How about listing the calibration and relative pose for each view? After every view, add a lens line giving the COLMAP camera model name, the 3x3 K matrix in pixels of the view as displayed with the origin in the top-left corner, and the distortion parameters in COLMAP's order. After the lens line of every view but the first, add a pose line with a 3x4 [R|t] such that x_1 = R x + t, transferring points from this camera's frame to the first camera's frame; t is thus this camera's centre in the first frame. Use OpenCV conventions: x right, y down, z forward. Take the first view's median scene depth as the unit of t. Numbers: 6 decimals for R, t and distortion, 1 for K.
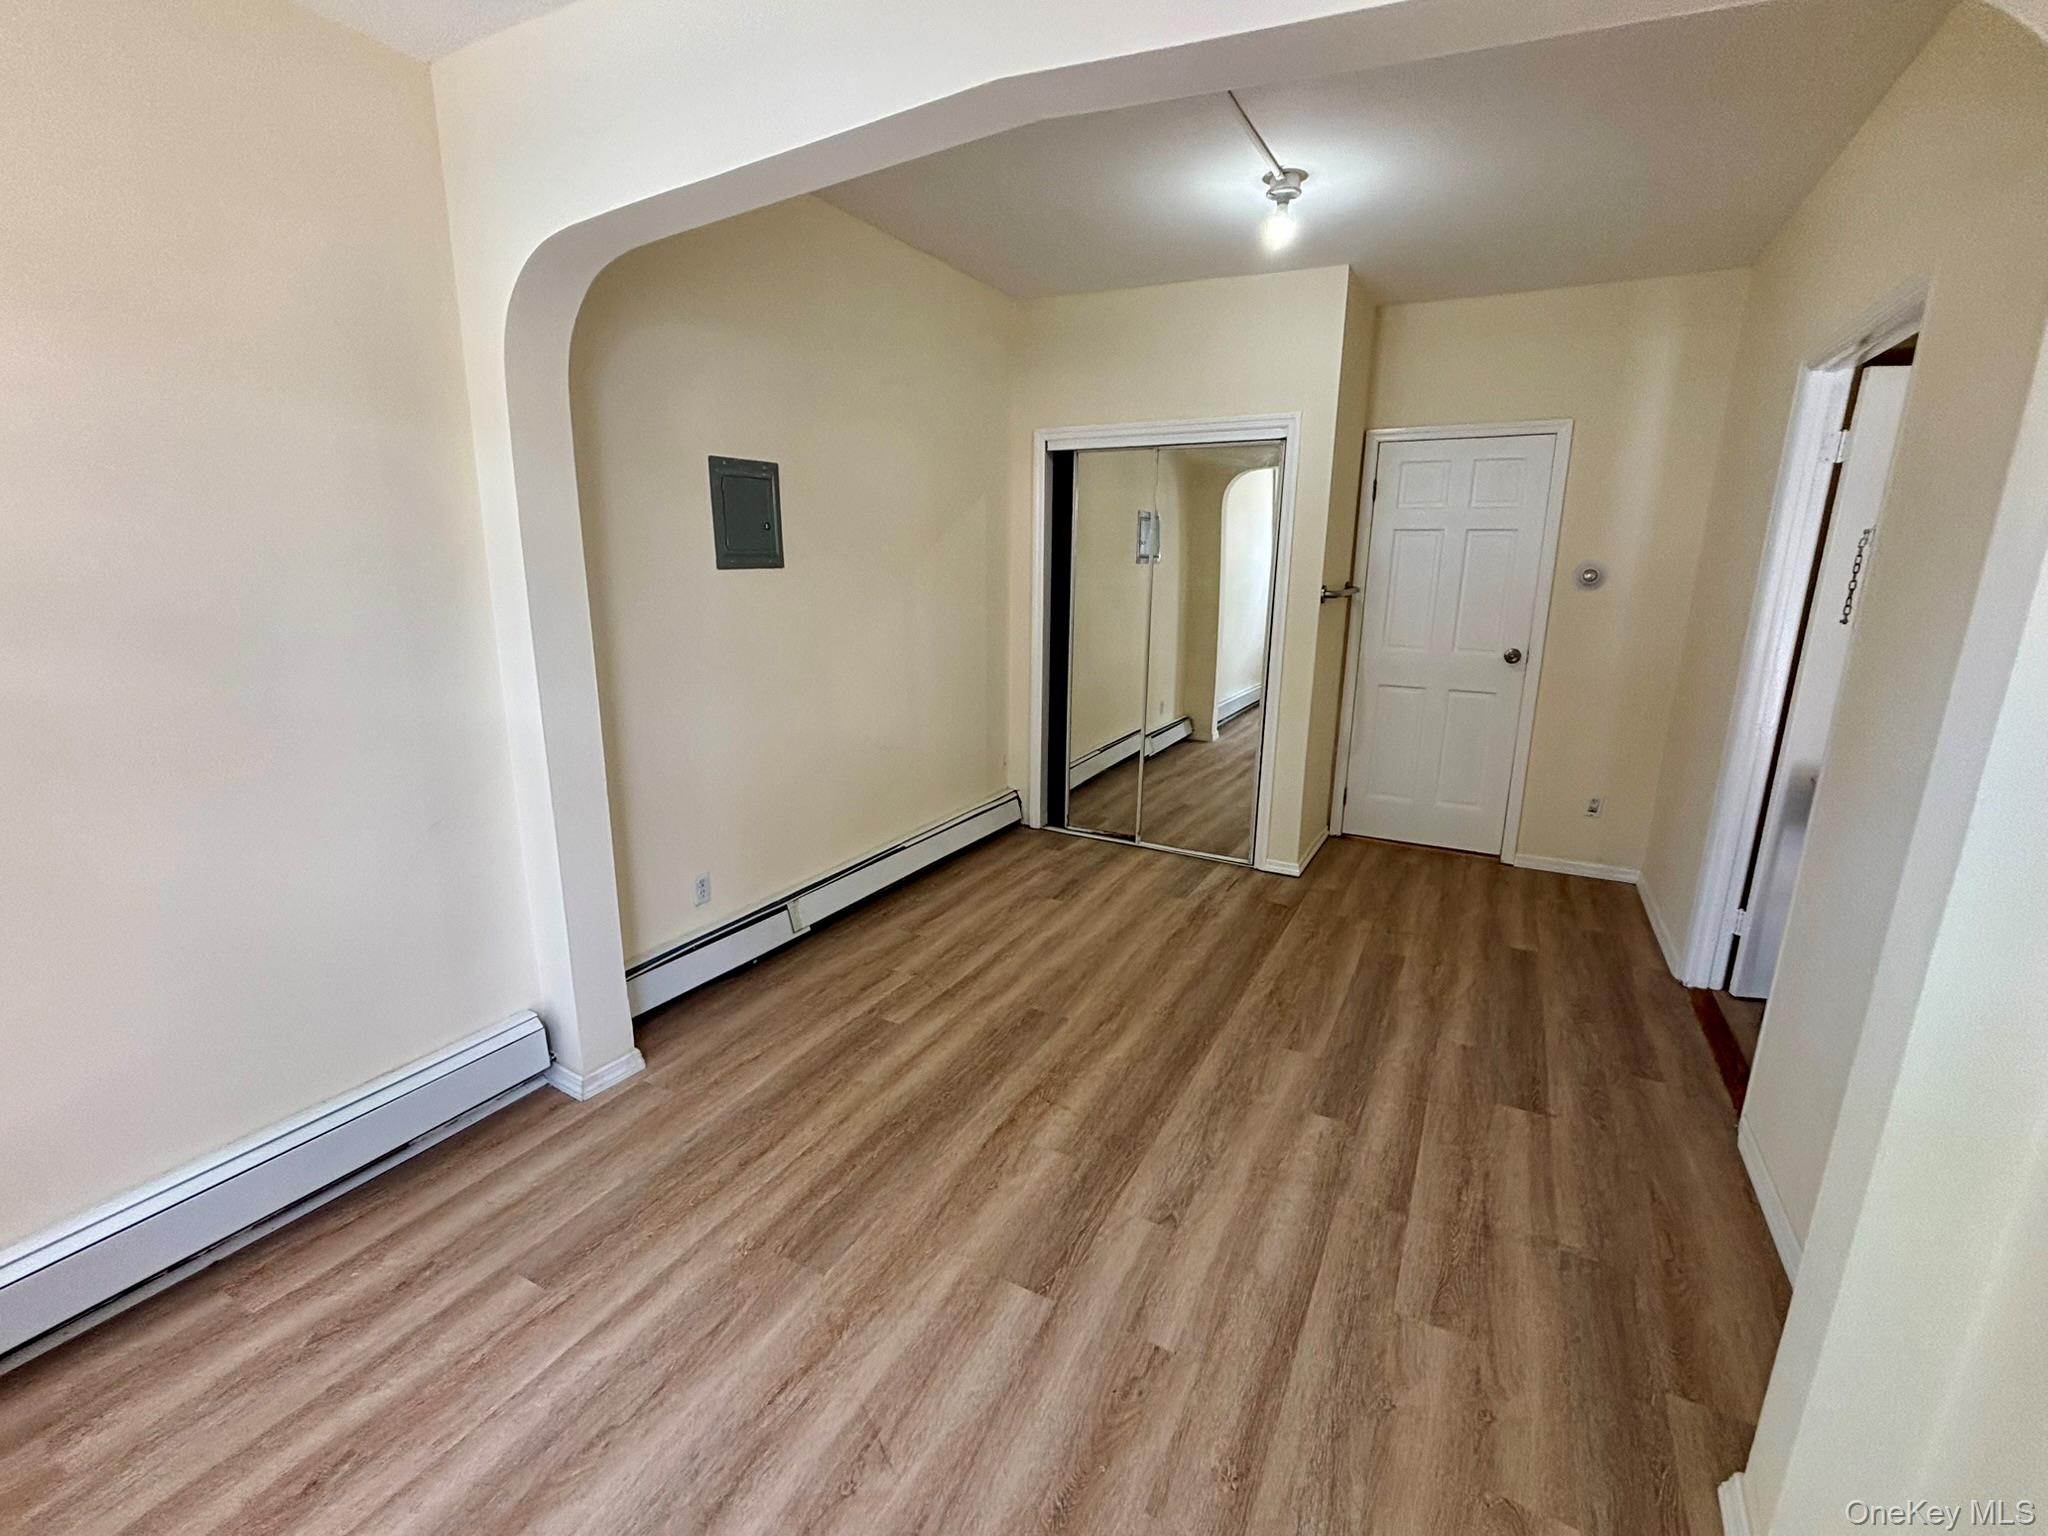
lens RADIAL K [[896.8, 0, 1021.0], [0, 896.8, 764.8], [0, 0, 1]] dist [-0.000560, -0.000060]
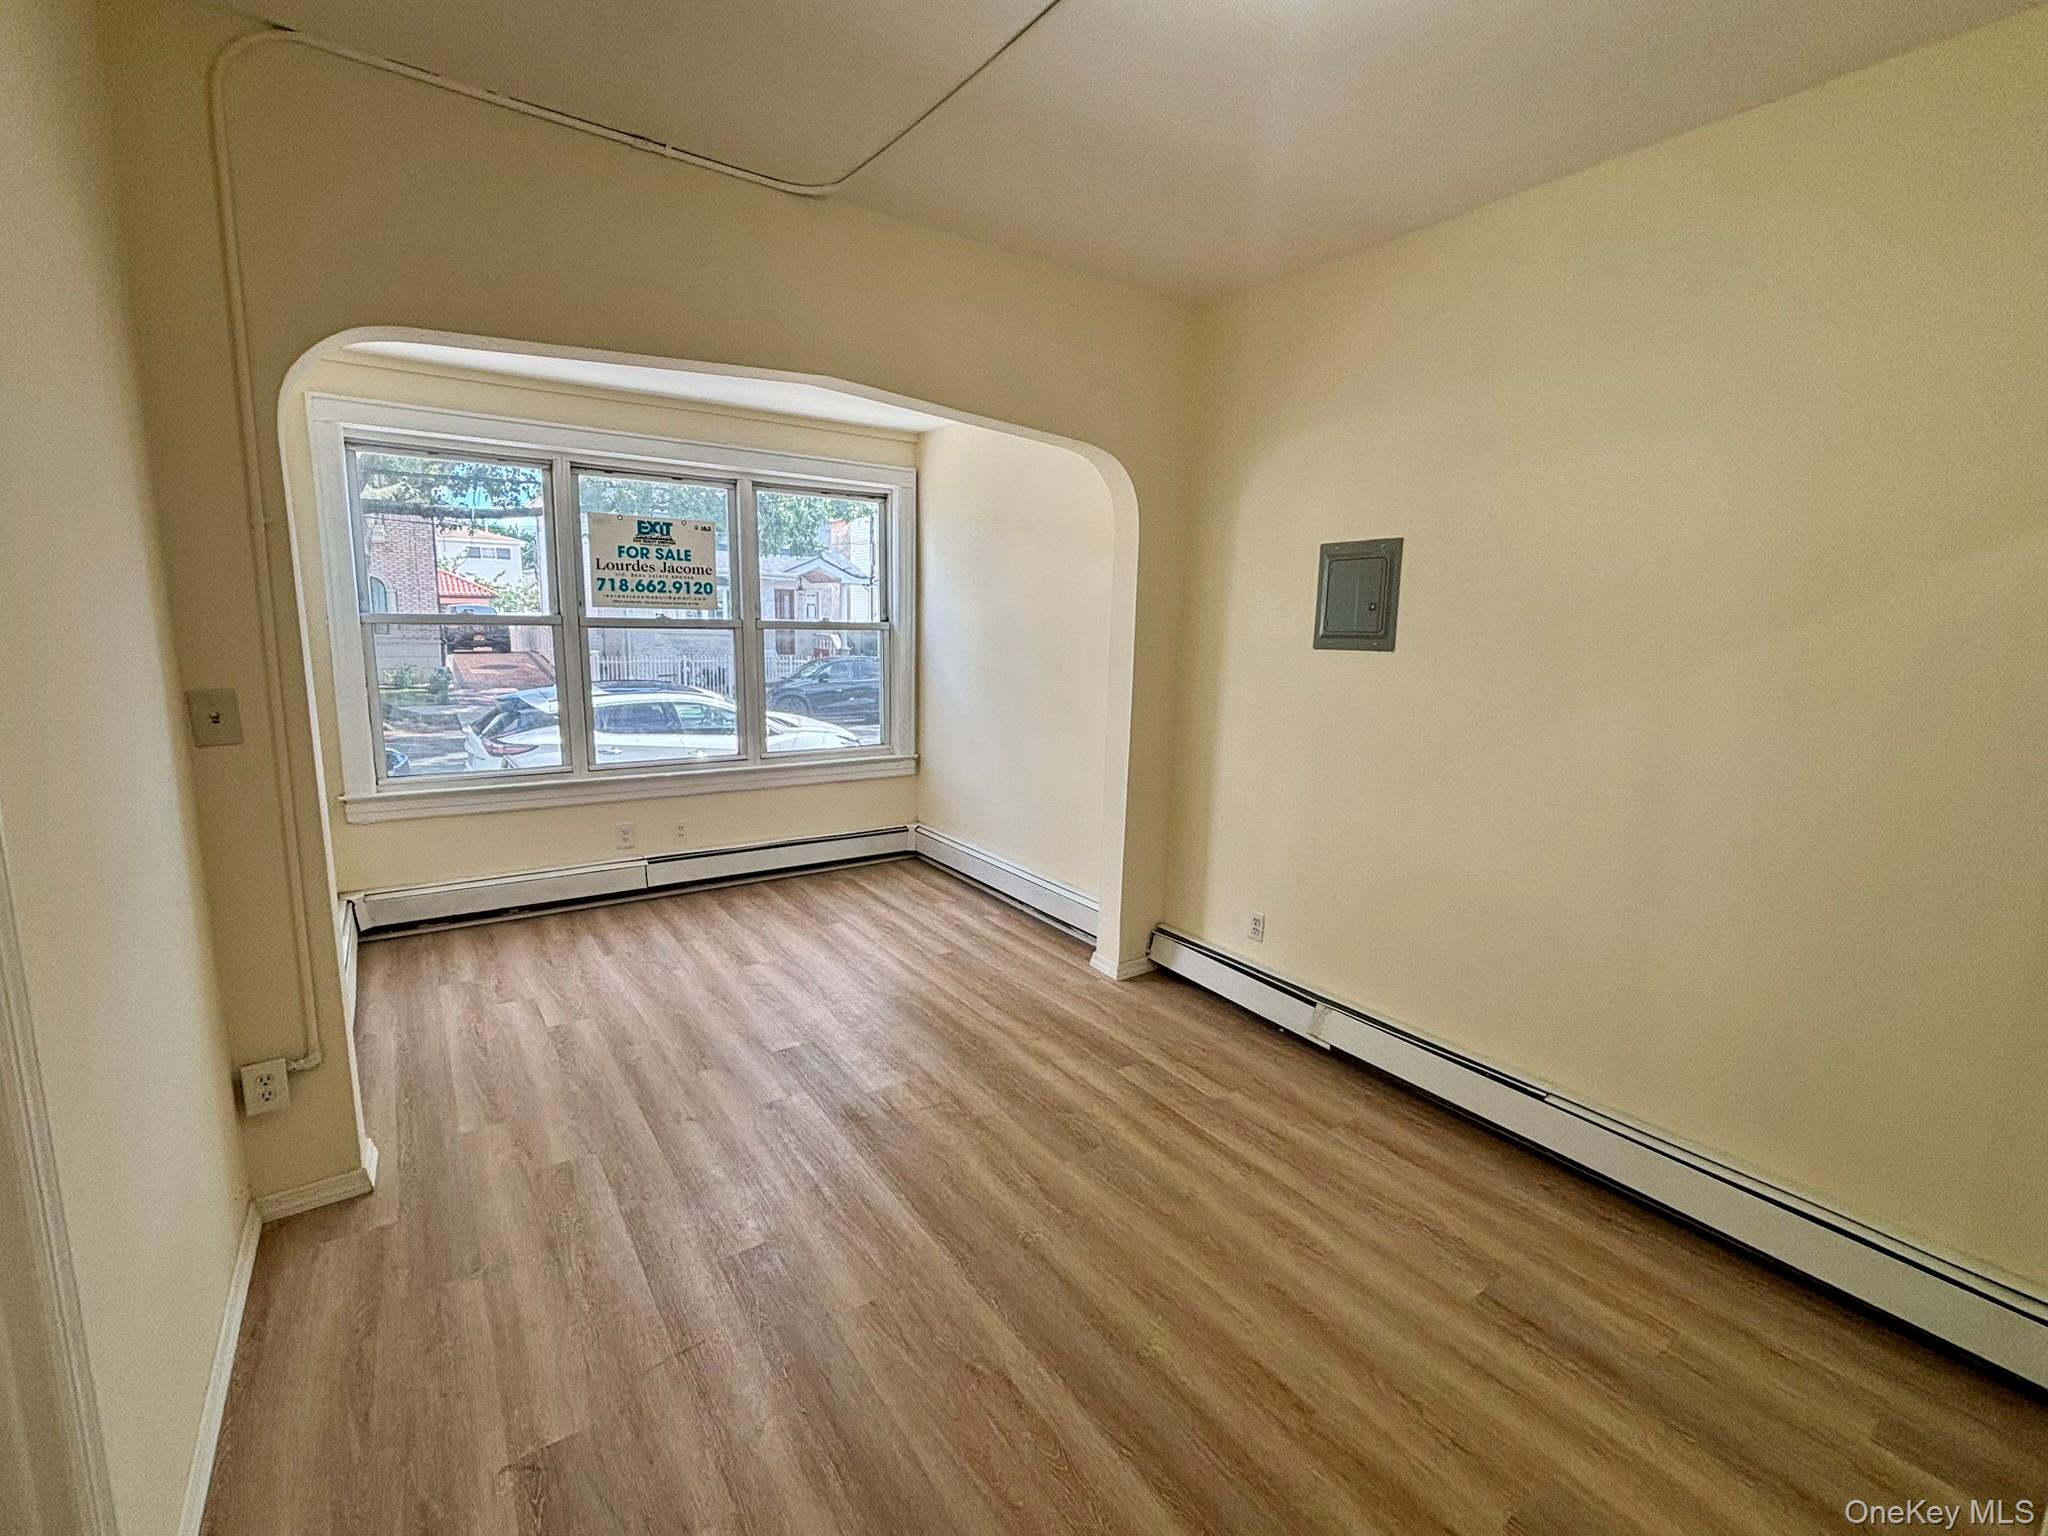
lens RADIAL K [[896.8, 0, 1021.4], [0, 896.8, 767.1], [0, 0, 1]] dist [-0.000560, -0.000060]
pose [[-0.448841, 0.130645, -0.884010, 0.849434], [-0.236708, 0.936536, 0.258591, -0.307904], [0.861691, 0.325318, -0.389431, 1.281628]]
